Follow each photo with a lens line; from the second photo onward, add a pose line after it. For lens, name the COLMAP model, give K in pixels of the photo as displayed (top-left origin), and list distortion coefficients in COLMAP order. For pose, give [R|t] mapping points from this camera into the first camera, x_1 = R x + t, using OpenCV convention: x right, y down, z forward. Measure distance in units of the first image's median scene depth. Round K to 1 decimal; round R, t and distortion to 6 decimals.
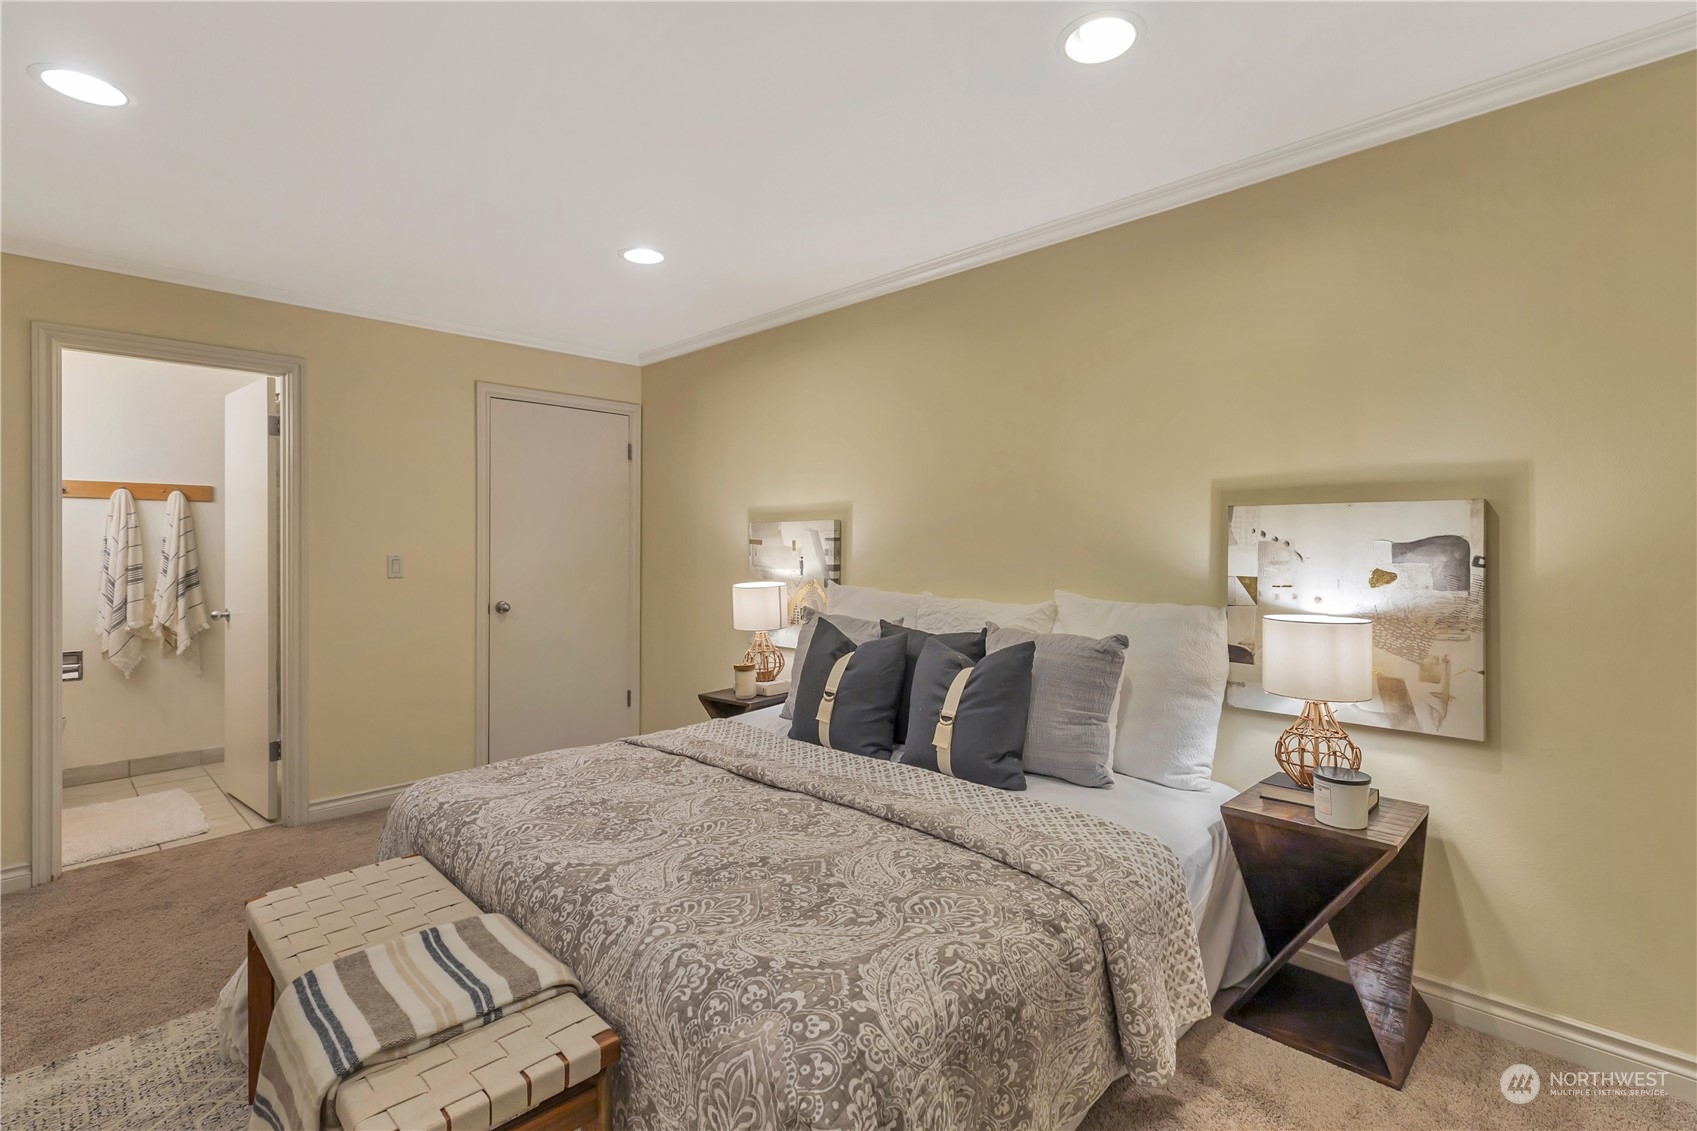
lens RADIAL K [[770.2, 0, 842.1], [0, 770.2, 547.9], [0, 0, 1]] dist [0.005225, 0.000004]
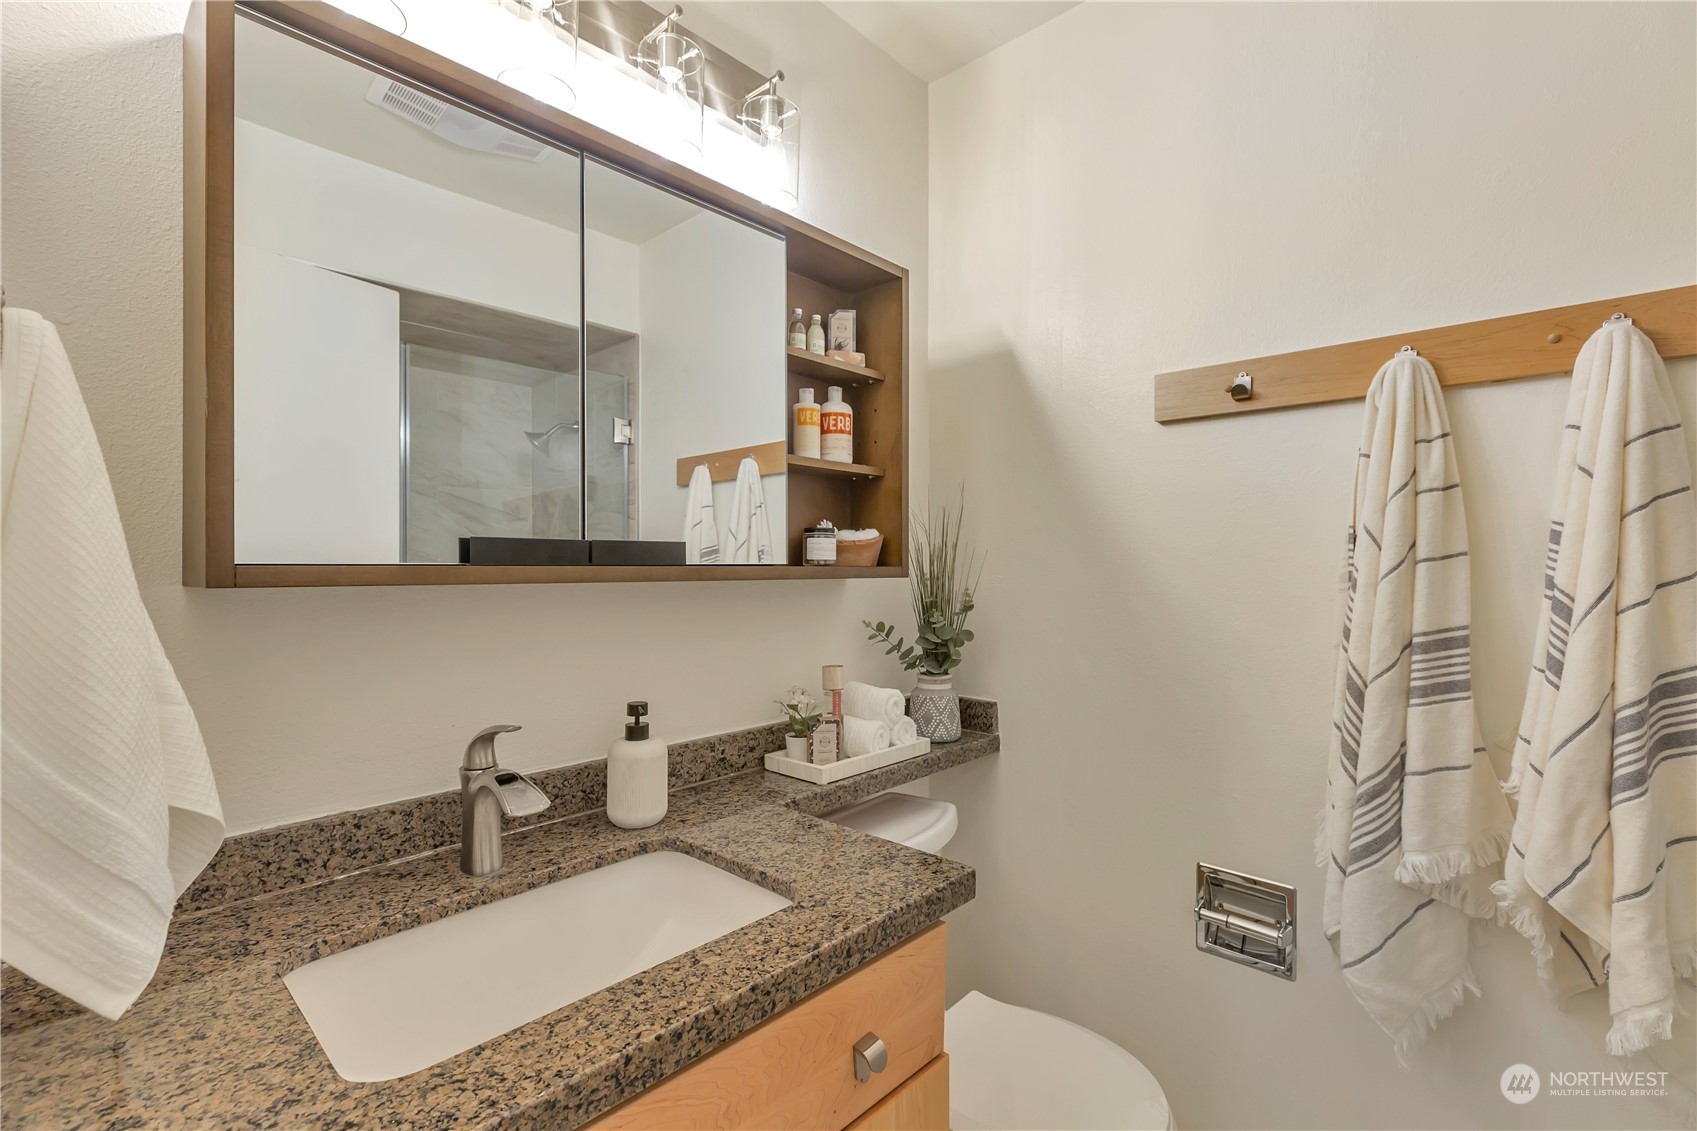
lens RADIAL K [[770.2, 0, 841.5], [0, 770.2, 560.3], [0, 0, 1]] dist [0.005225, 0.000004]
pose [[0.040657, -0.006766, -0.999150, -0.655296], [-0.009813, 0.999926, -0.007171, 0.002187], [0.999125, 0.010096, 0.040587, 0.780692]]
